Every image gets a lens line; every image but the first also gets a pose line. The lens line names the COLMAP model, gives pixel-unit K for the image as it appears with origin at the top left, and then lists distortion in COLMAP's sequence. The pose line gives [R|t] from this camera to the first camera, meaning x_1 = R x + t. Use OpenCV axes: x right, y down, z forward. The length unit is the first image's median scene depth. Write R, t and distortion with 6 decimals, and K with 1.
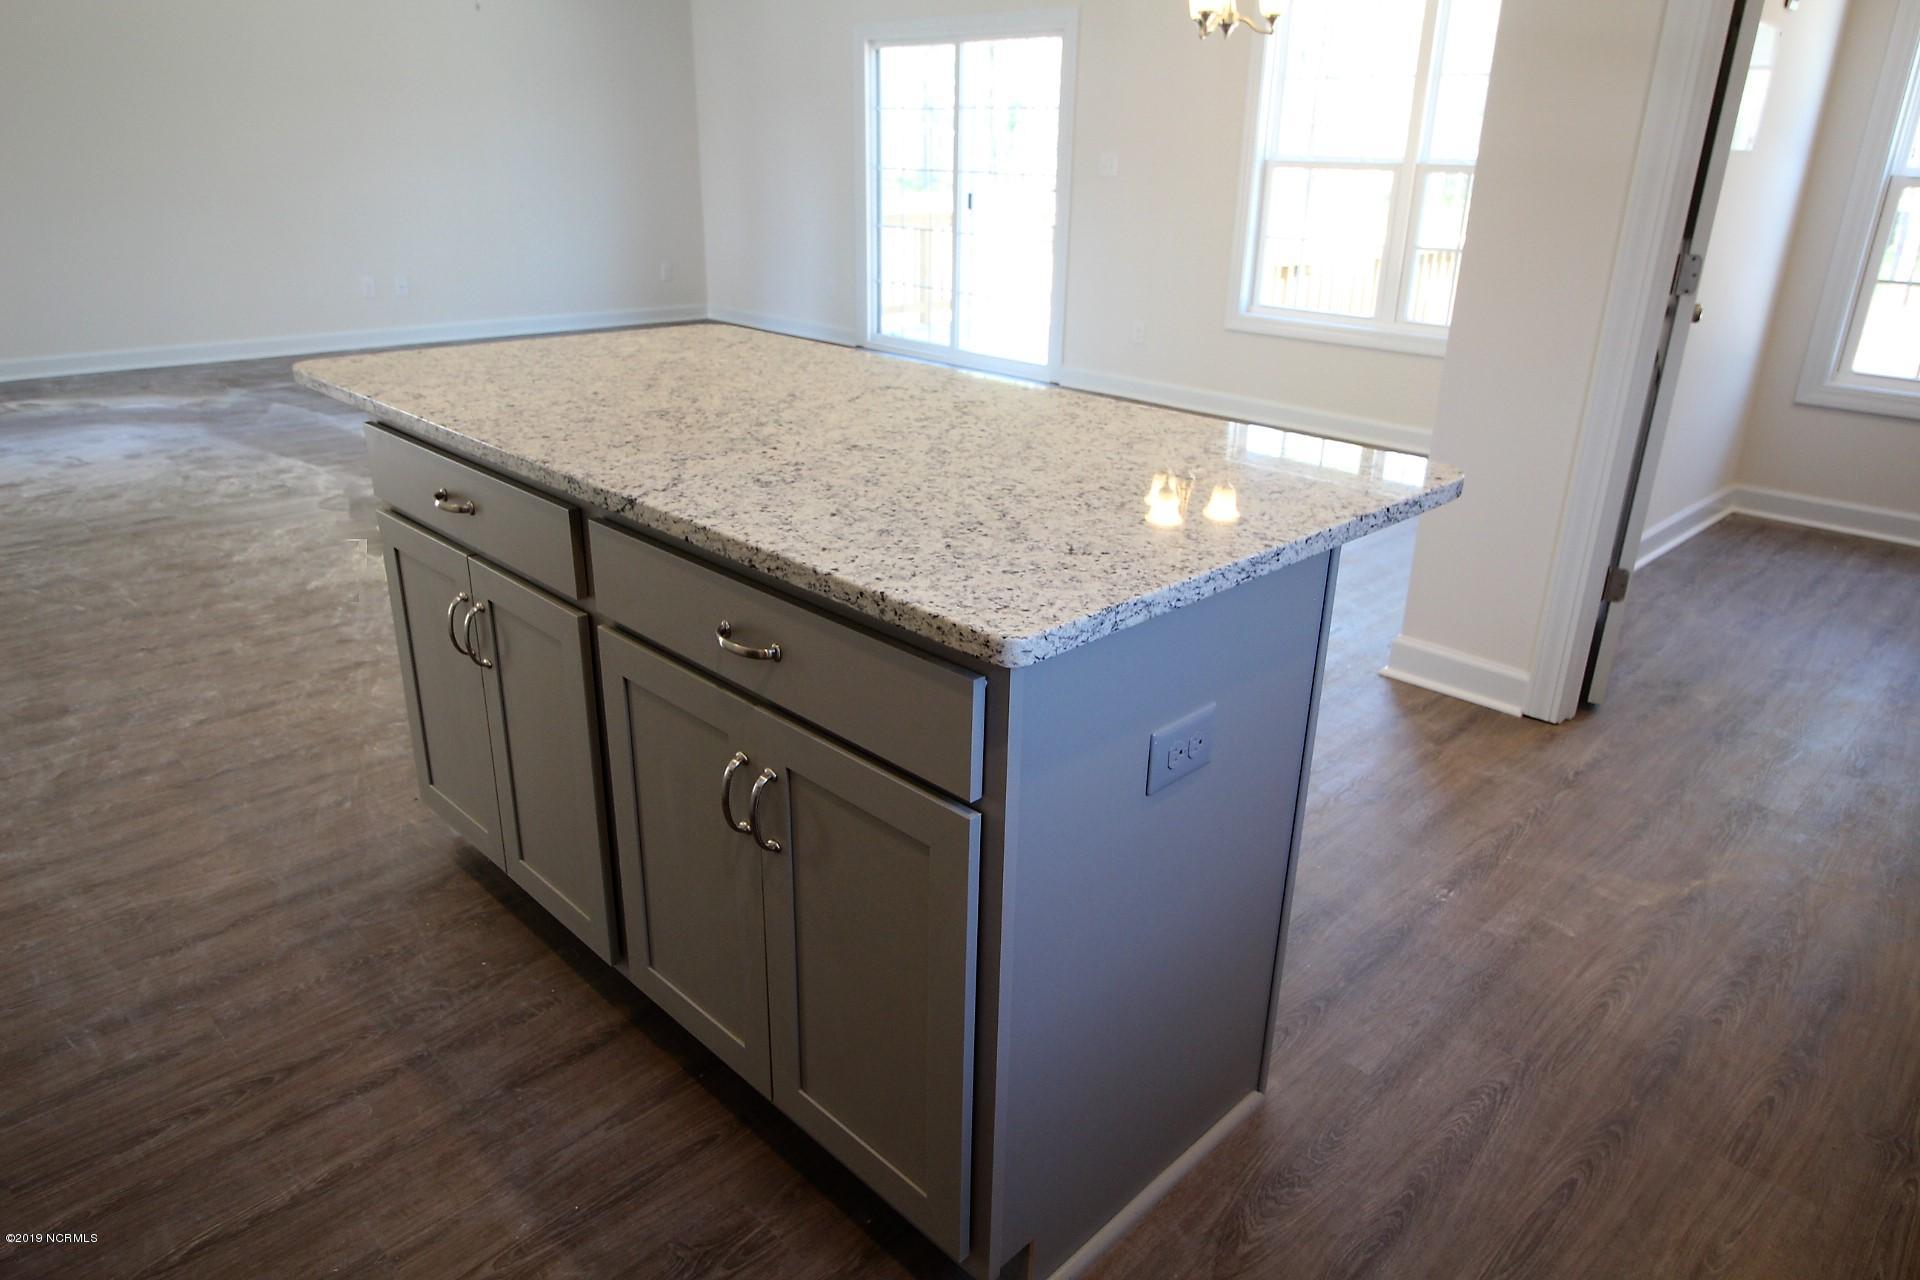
lens RADIAL K [[1225.1, 0, 966.0], [0, 1225.1, 624.3], [0, 0, 1]] dist [0.005426, -0.006373]
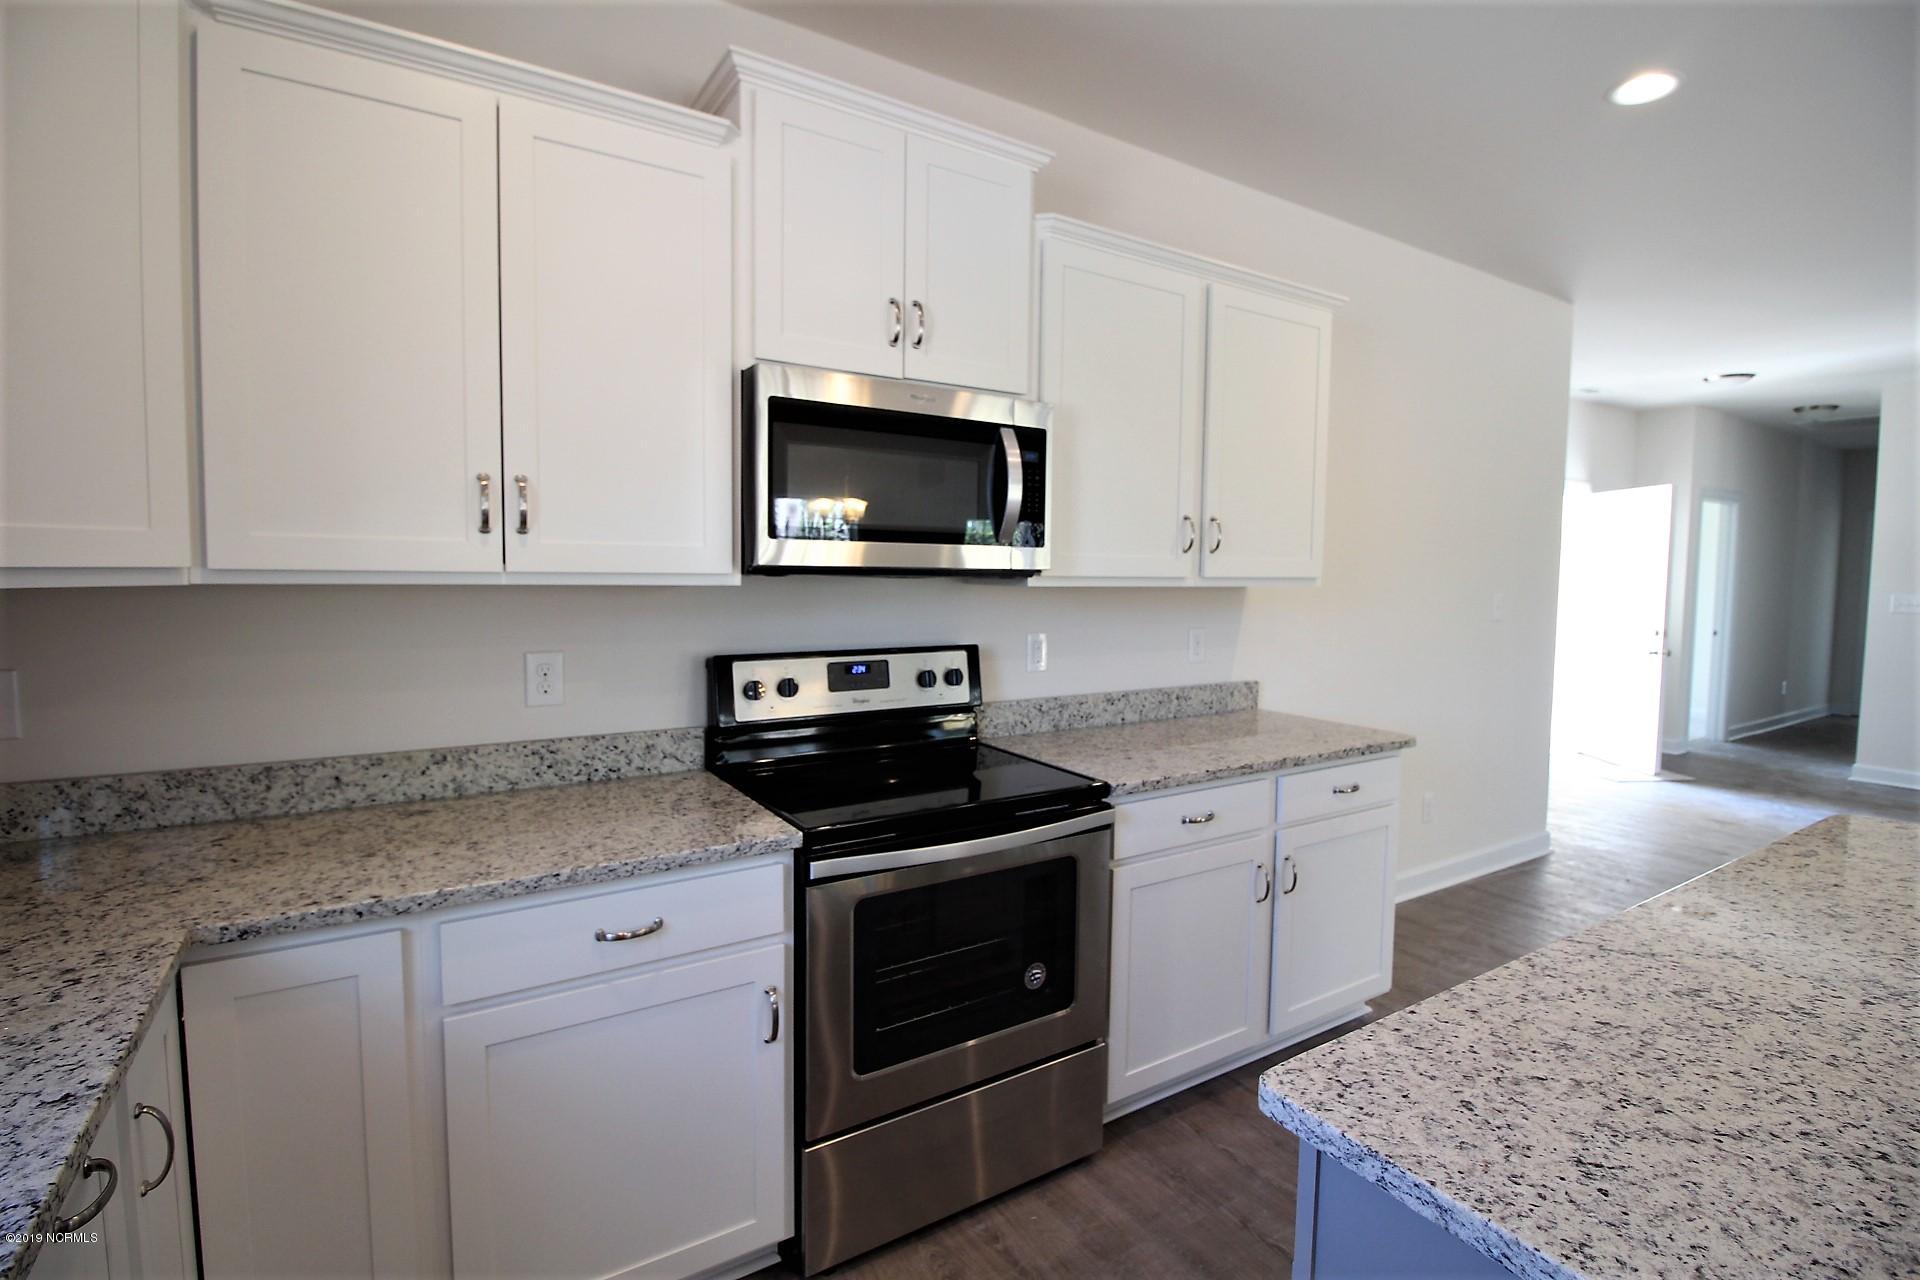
lens RADIAL K [[891.3, 0, 964.1], [0, 891.3, 626.6], [0, 0, 1]] dist [-0.001148, -0.012130]
pose [[-0.225067, 0.037609, -0.973617, 0.416267], [-0.367446, 0.922197, 0.120563, -0.174281], [0.902402, 0.384886, -0.193737, 0.371488]]
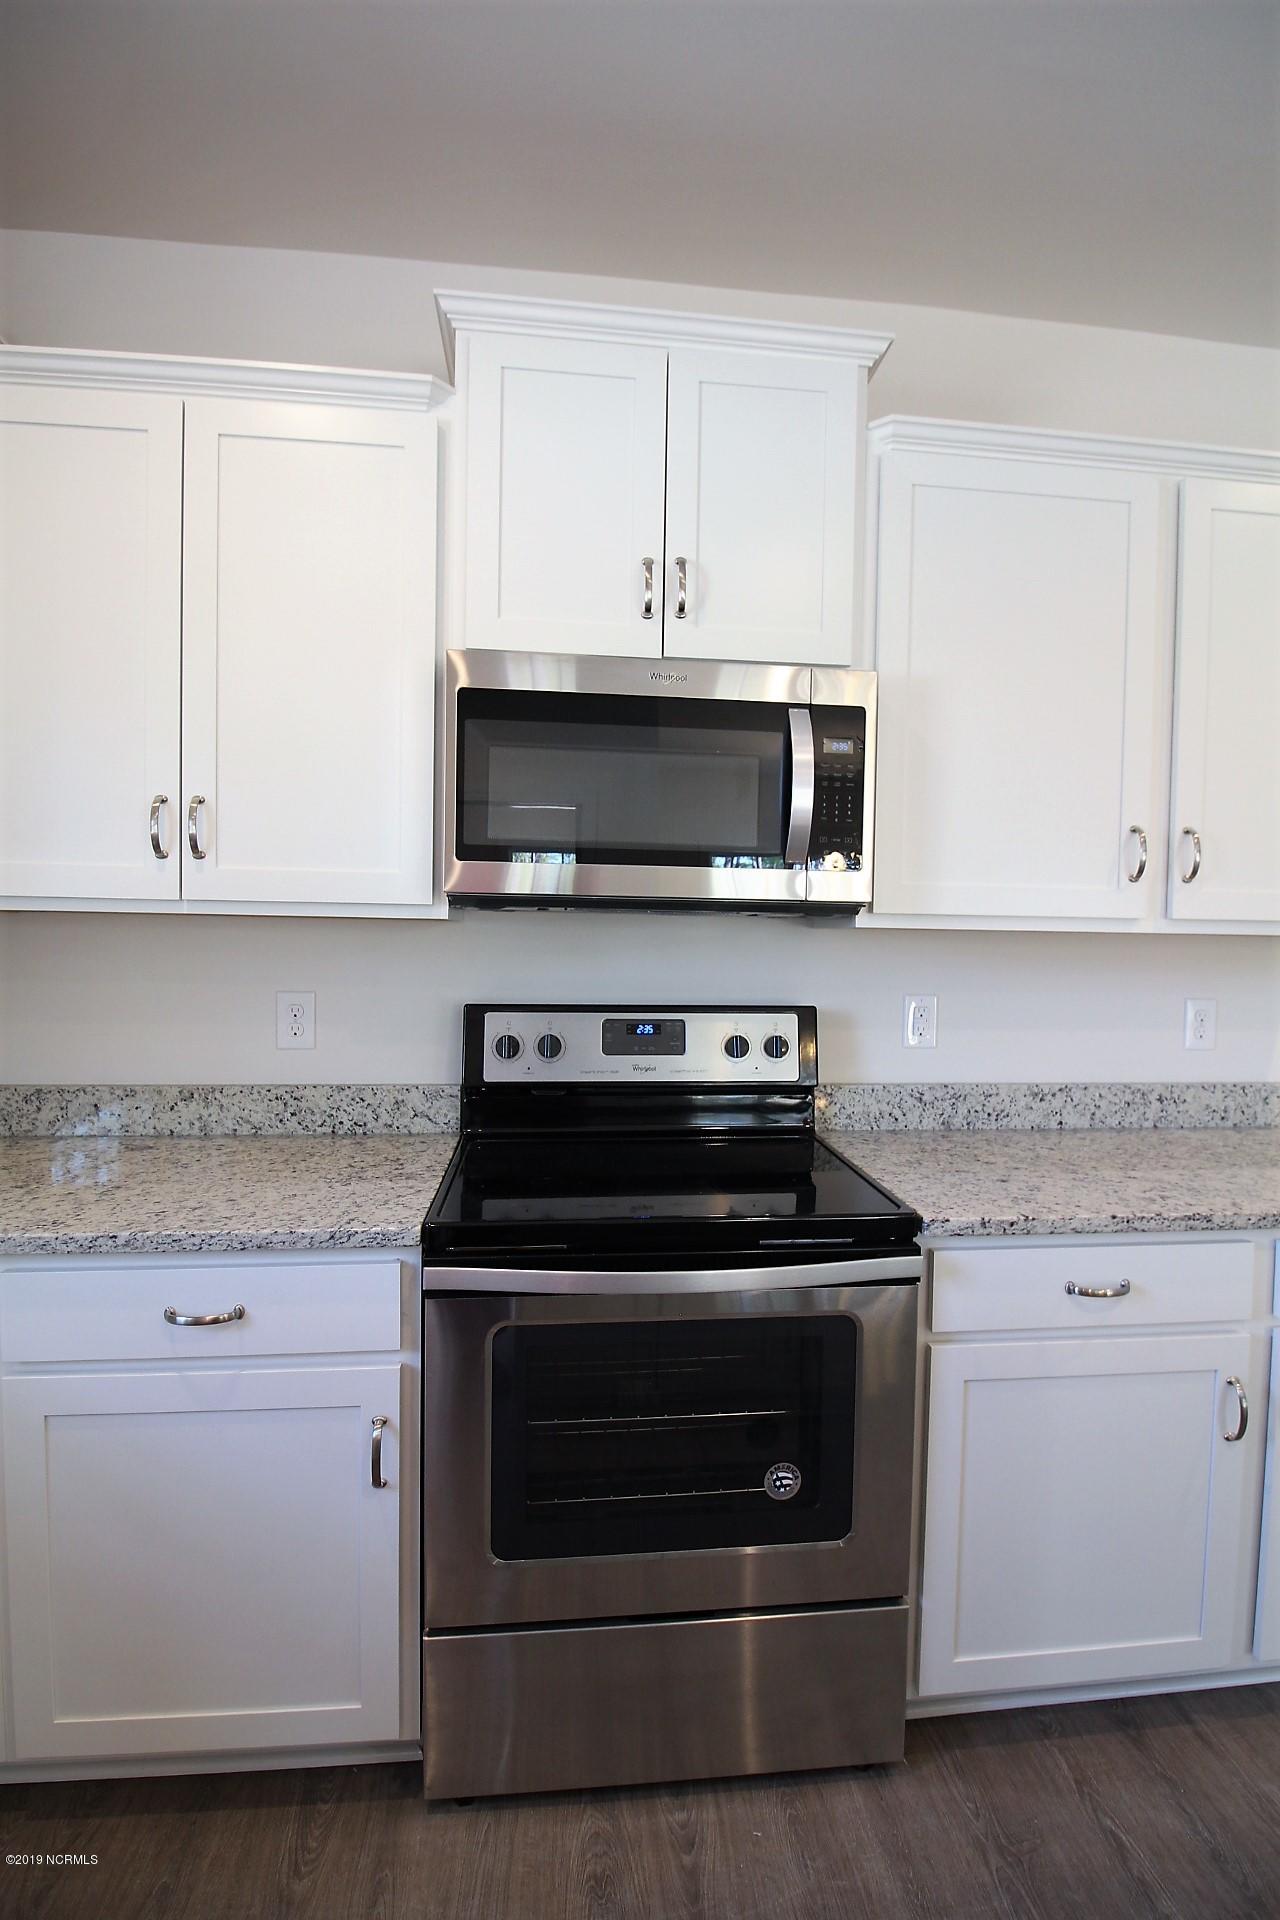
lens RADIAL K [[891.3, 0, 652.9], [0, 891.3, 964.5], [0, 0, 1]] dist [-0.001148, -0.012130]
pose [[-0.630348, -0.006210, -0.776288, 0.083286], [-0.308373, 0.919694, 0.243043, -0.222188], [0.712438, 0.392588, -0.581642, 0.551634]]
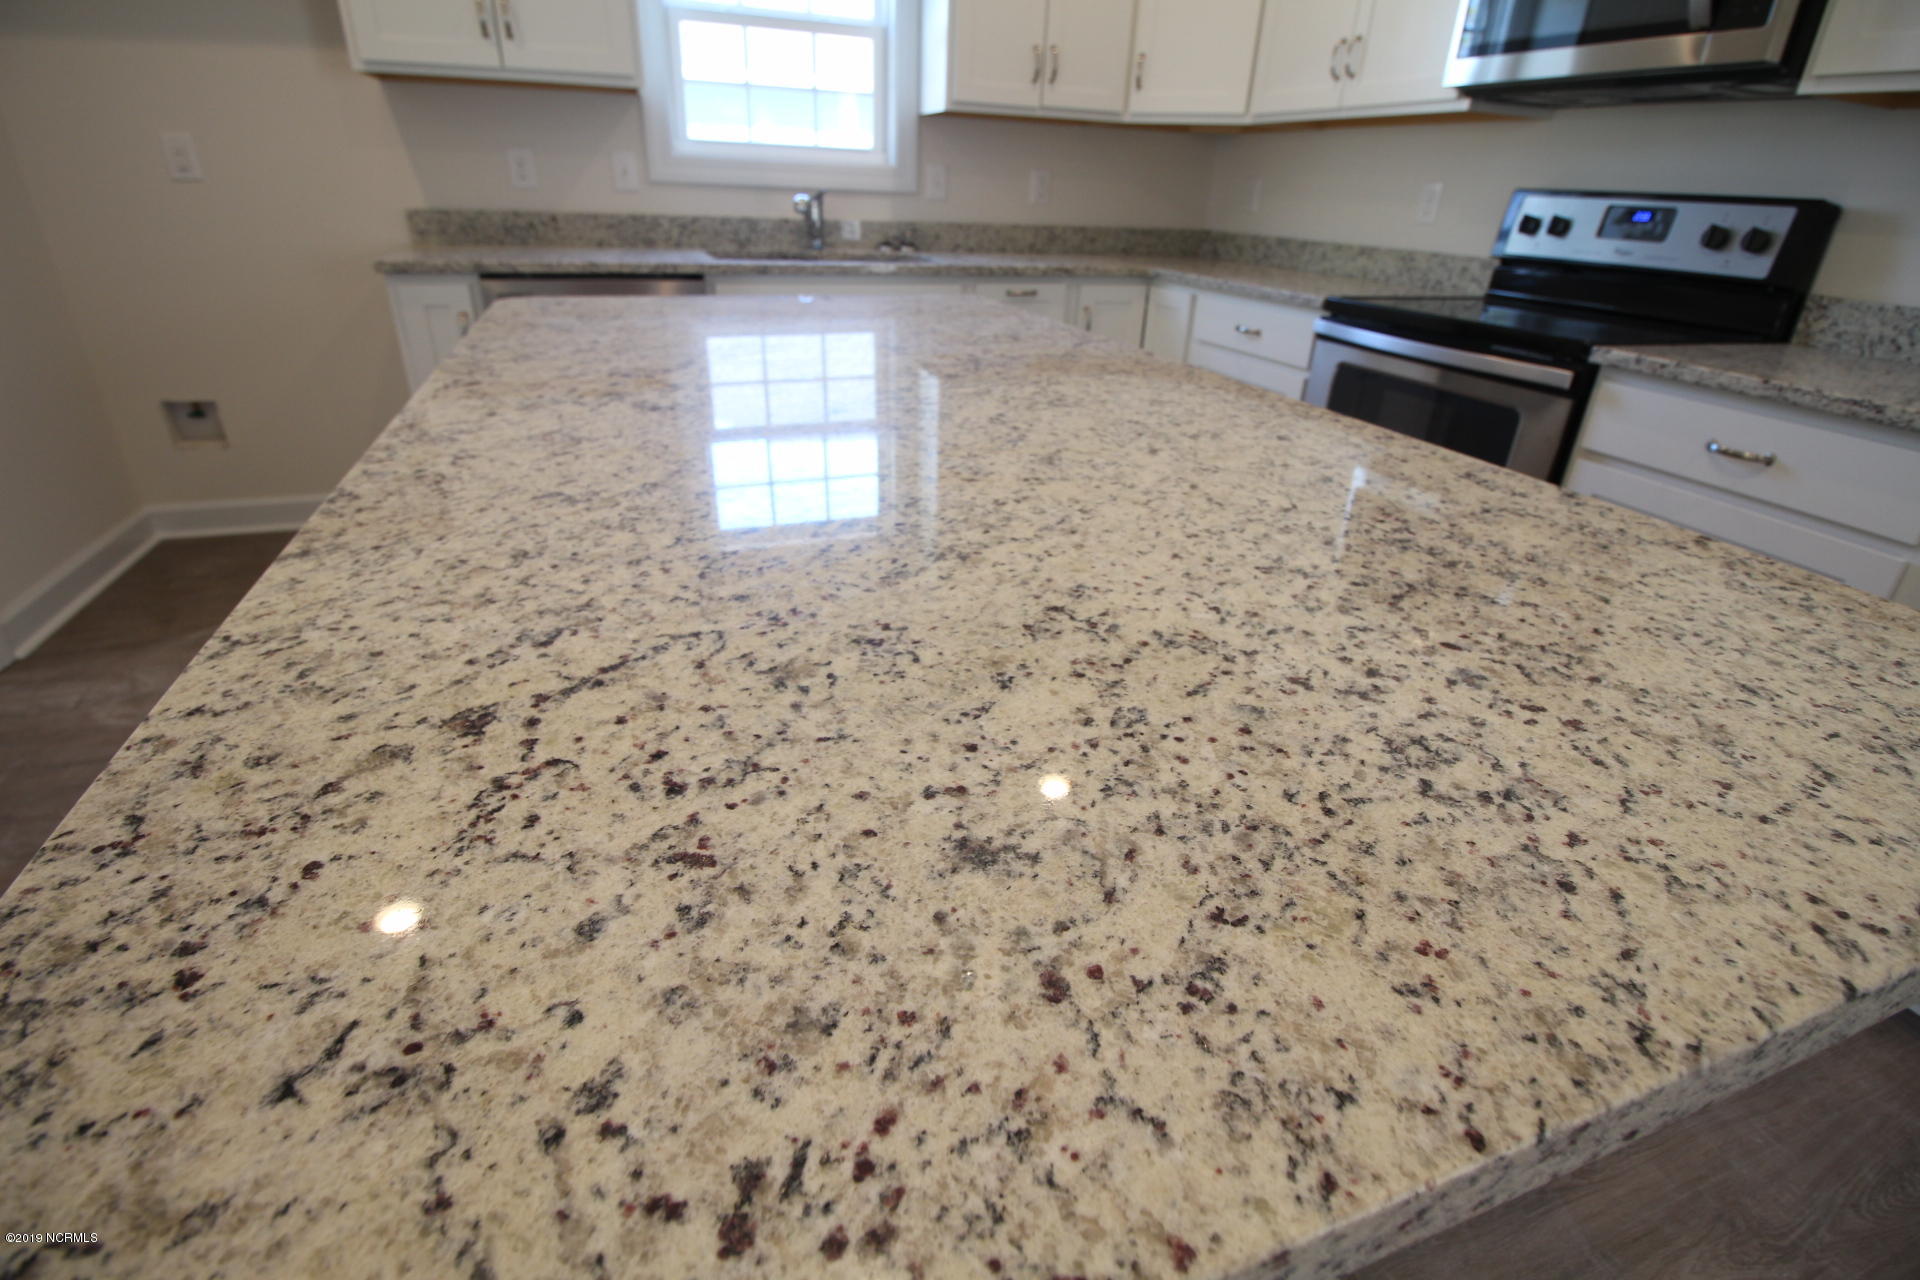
lens RADIAL K [[891.3, 0, 964.1], [0, 891.3, 626.6], [0, 0, 1]] dist [-0.001148, -0.012130]
pose [[-0.902743, -0.238728, 0.357859, -0.361196], [0.100459, 0.691890, 0.714980, -0.400511], [-0.418285, 0.681393, -0.600617, 1.243248]]
